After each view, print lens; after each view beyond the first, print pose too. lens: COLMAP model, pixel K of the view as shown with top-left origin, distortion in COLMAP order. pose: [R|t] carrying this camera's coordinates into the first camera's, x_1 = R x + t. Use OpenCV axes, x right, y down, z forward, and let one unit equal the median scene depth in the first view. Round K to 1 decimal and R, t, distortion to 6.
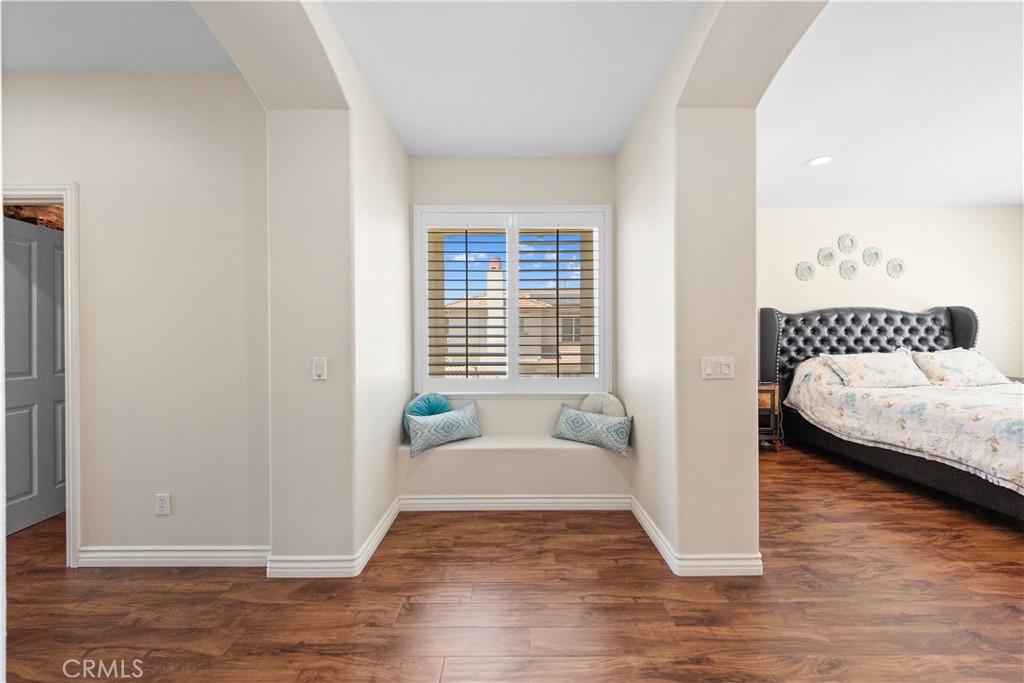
lens RADIAL K [[361.0, 0, 513.5], [0, 361.0, 336.2], [0, 0, 1]] dist [-0.001667, 0.003730]
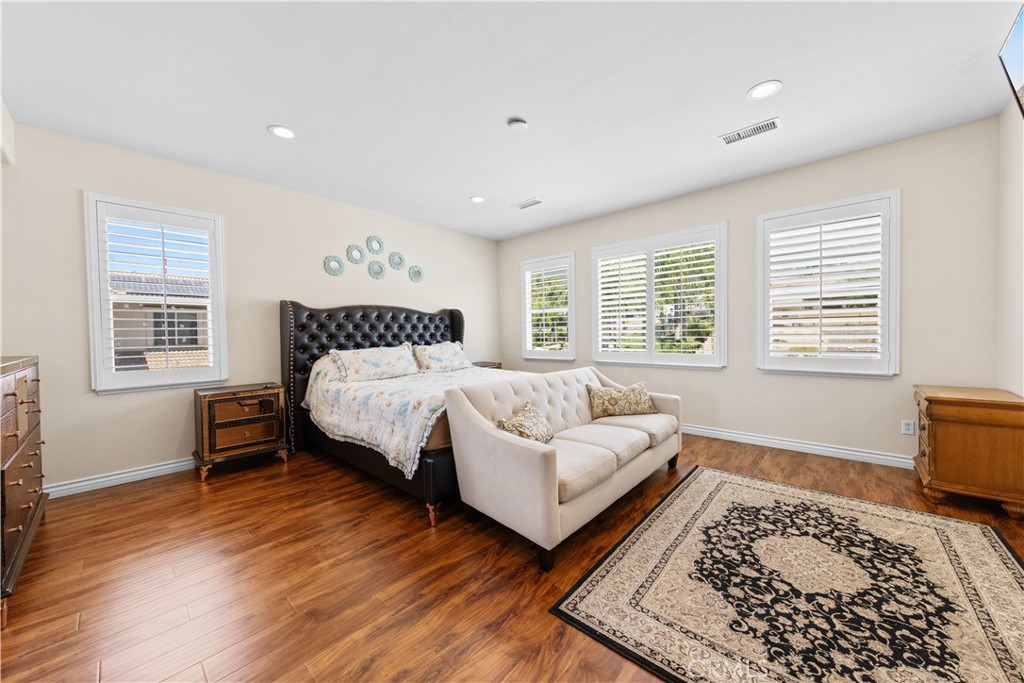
lens RADIAL K [[361.0, 0, 513.5], [0, 361.0, 336.2], [0, 0, 1]] dist [-0.001667, 0.003730]
pose [[0.671724, -0.005714, 0.740780, 0.421020], [-0.003373, 0.999936, 0.010771, -0.001327], [-0.740794, -0.009734, 0.671662, -0.021996]]
